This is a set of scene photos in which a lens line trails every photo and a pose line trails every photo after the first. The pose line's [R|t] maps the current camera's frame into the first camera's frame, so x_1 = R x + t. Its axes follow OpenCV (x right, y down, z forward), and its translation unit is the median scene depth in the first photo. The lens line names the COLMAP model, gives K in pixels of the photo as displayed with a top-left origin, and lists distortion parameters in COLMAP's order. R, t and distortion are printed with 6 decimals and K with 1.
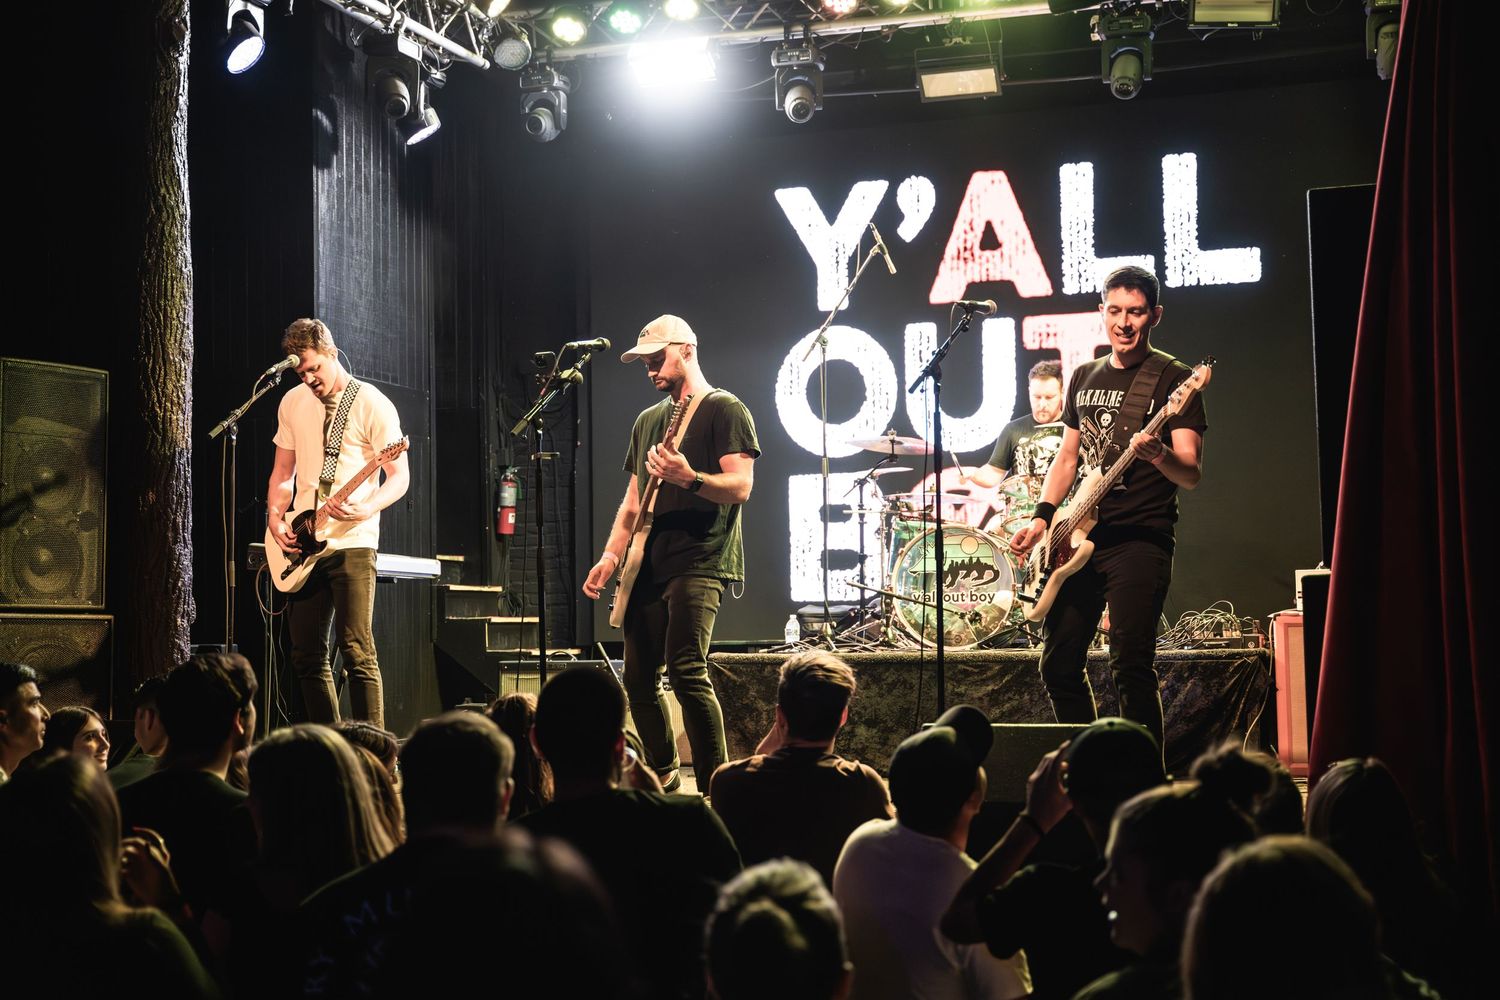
lens RADIAL K [[1912.8, 0, 747.0], [0, 1912.8, 501.8], [0, 0, 1]] dist [0.007070, -0.019913]
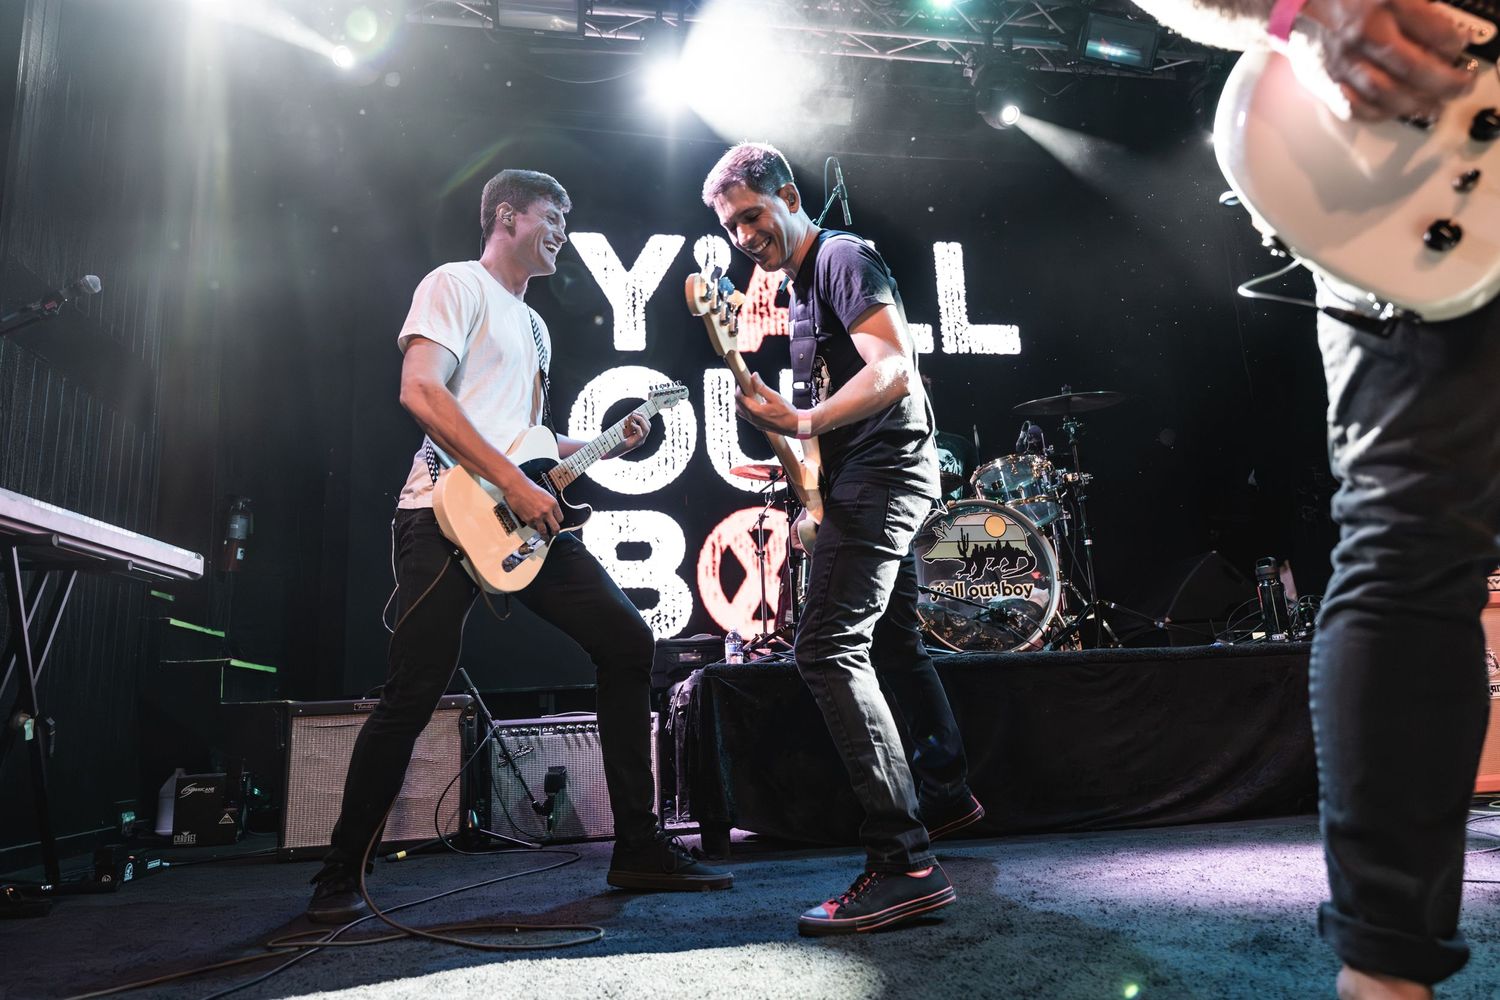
lens RADIAL K [[978.8, 0, 749.3], [0, 978.8, 510.3], [0, 0, 1]] dist [-0.000161, -0.006025]
pose [[0.890003, 0.063772, 0.451472, -0.130068], [0.005628, 0.988559, -0.150733, 0.062323], [-0.455919, 0.136694, 0.879461, 0.550831]]
